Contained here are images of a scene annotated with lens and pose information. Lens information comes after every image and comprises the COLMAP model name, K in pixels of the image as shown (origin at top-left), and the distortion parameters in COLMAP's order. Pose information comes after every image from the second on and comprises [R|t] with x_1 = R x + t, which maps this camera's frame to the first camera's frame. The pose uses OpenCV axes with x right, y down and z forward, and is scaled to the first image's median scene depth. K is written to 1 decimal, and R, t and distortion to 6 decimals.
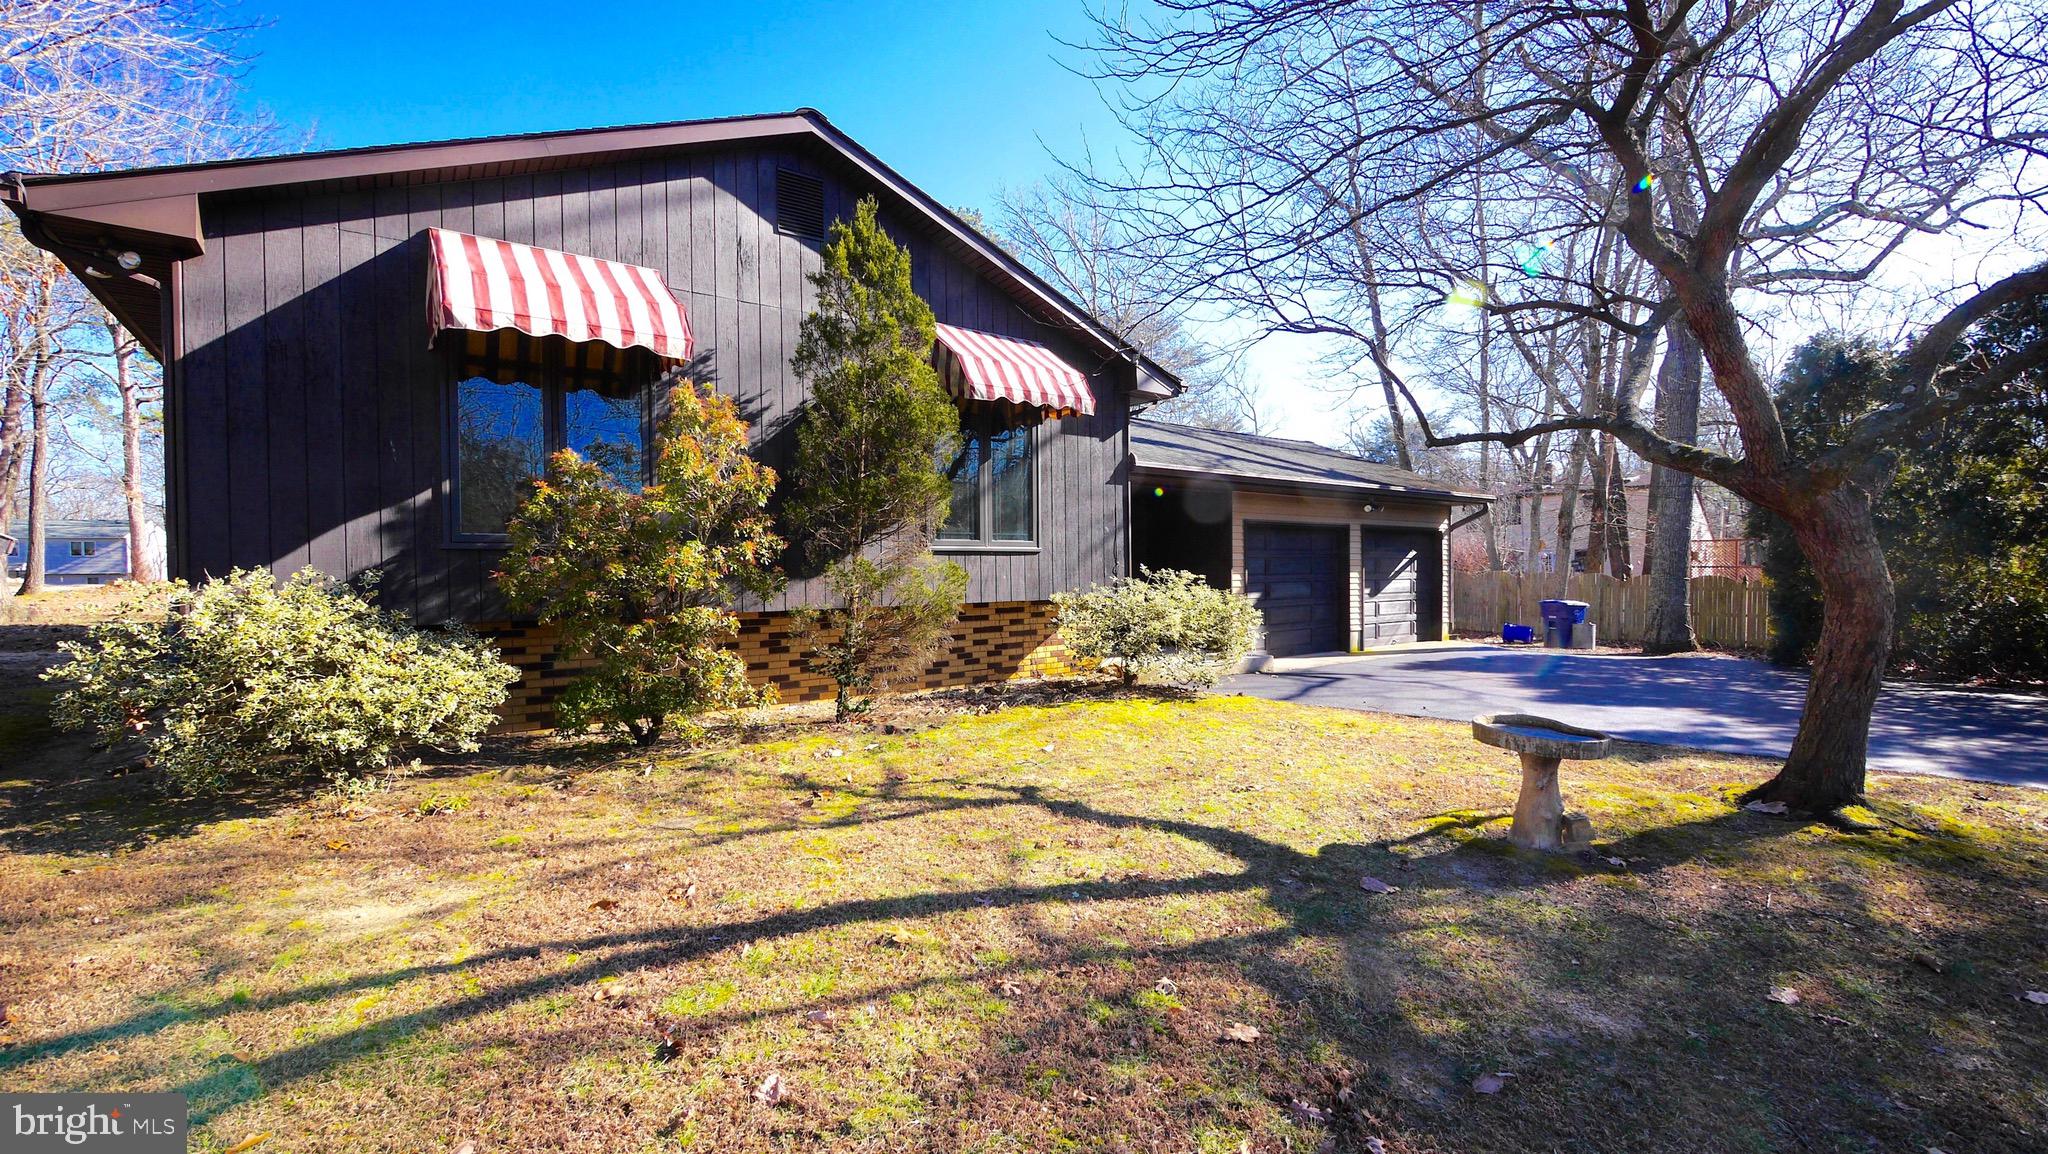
lens RADIAL K [[865.8, 0, 1024.0], [0, 865.8, 577.0], [0, 0, 1]] dist [-0.003107, -0.000140]
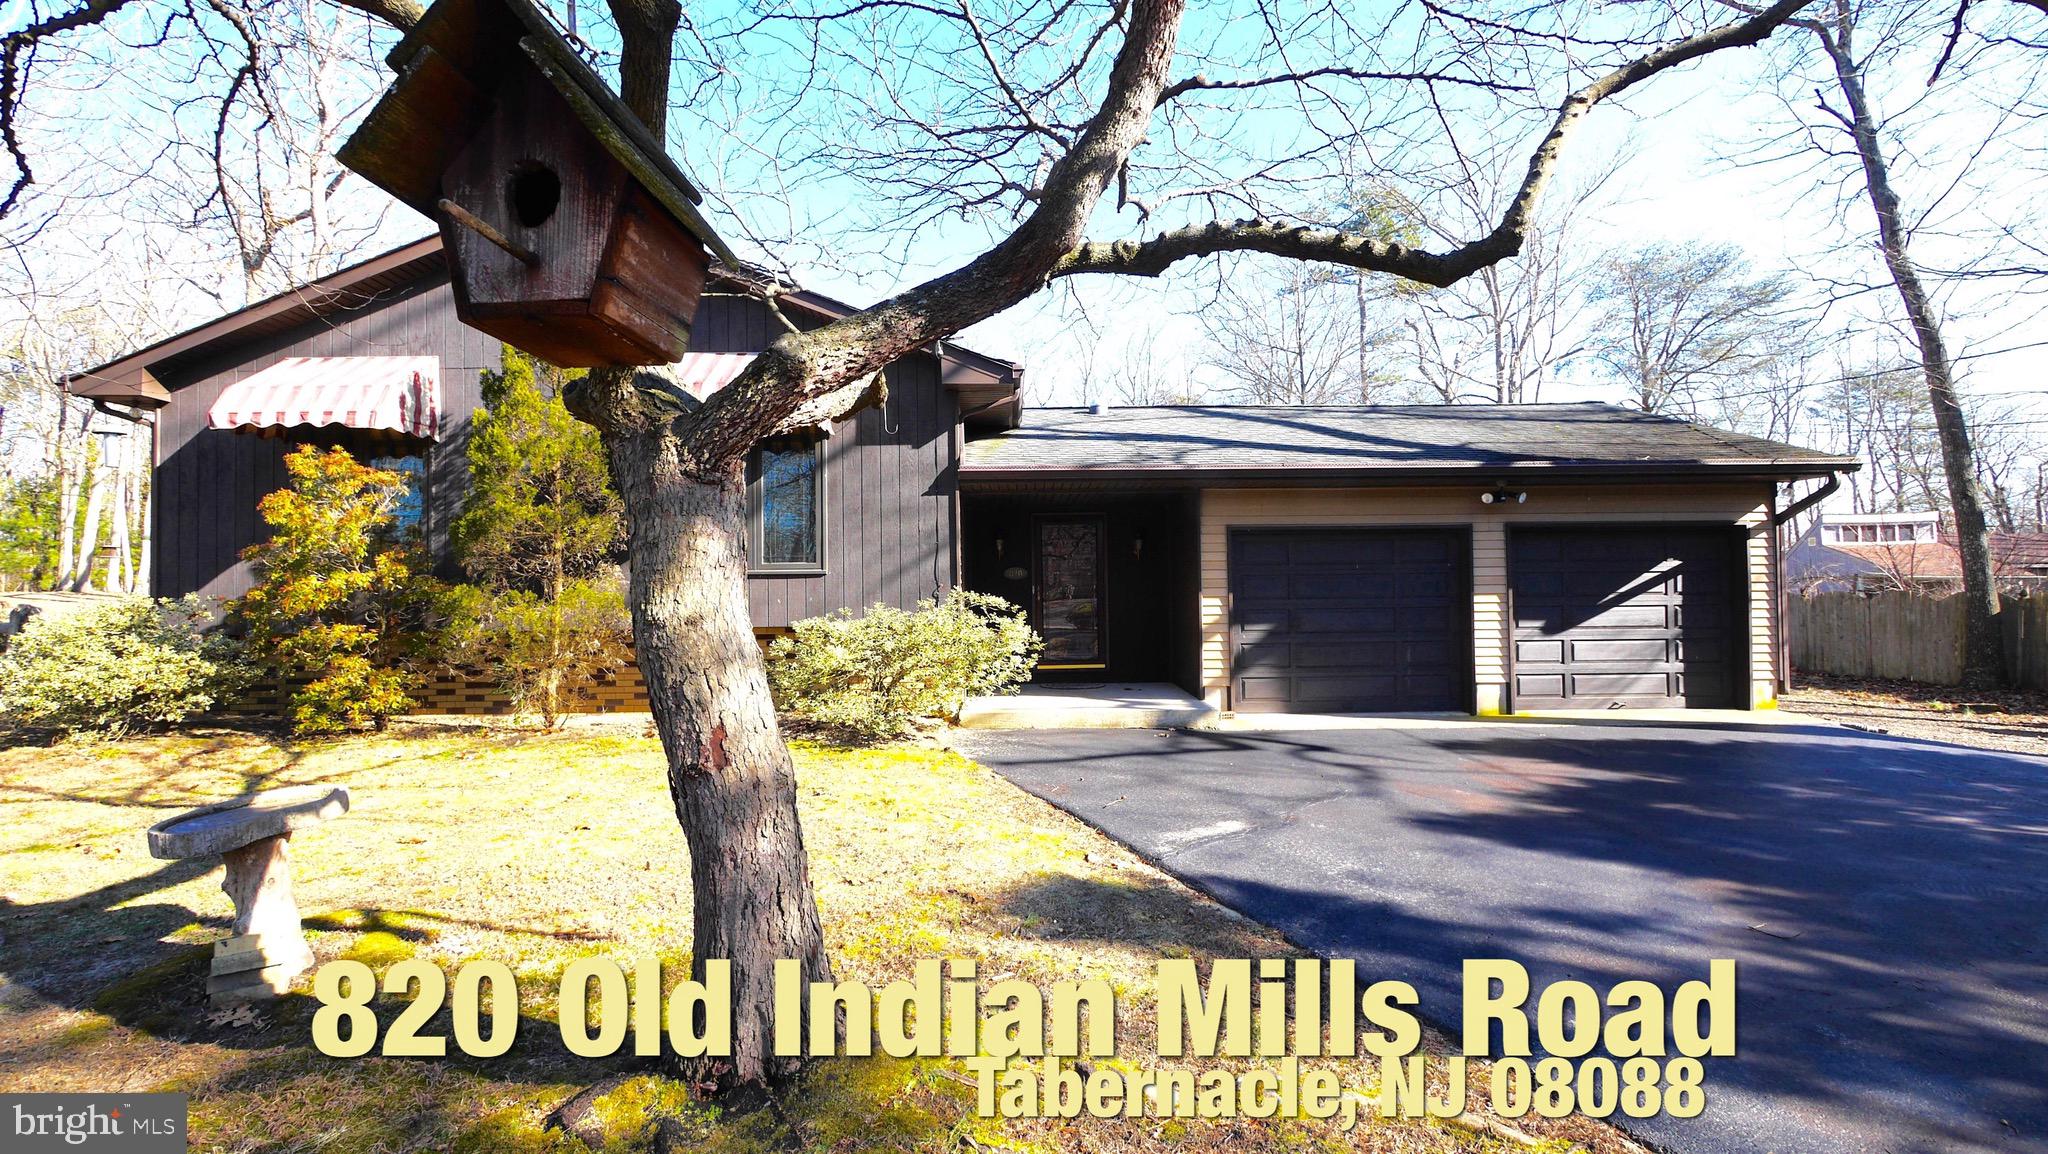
lens RADIAL K [[865.8, 0, 1024.0], [0, 865.8, 577.0], [0, 0, 1]] dist [-0.003107, -0.000140]
pose [[0.799035, -0.006689, -0.601247, 0.695262], [-0.002165, 0.999900, -0.014001, -0.012965], [0.601280, 0.012489, 0.798941, 0.356712]]
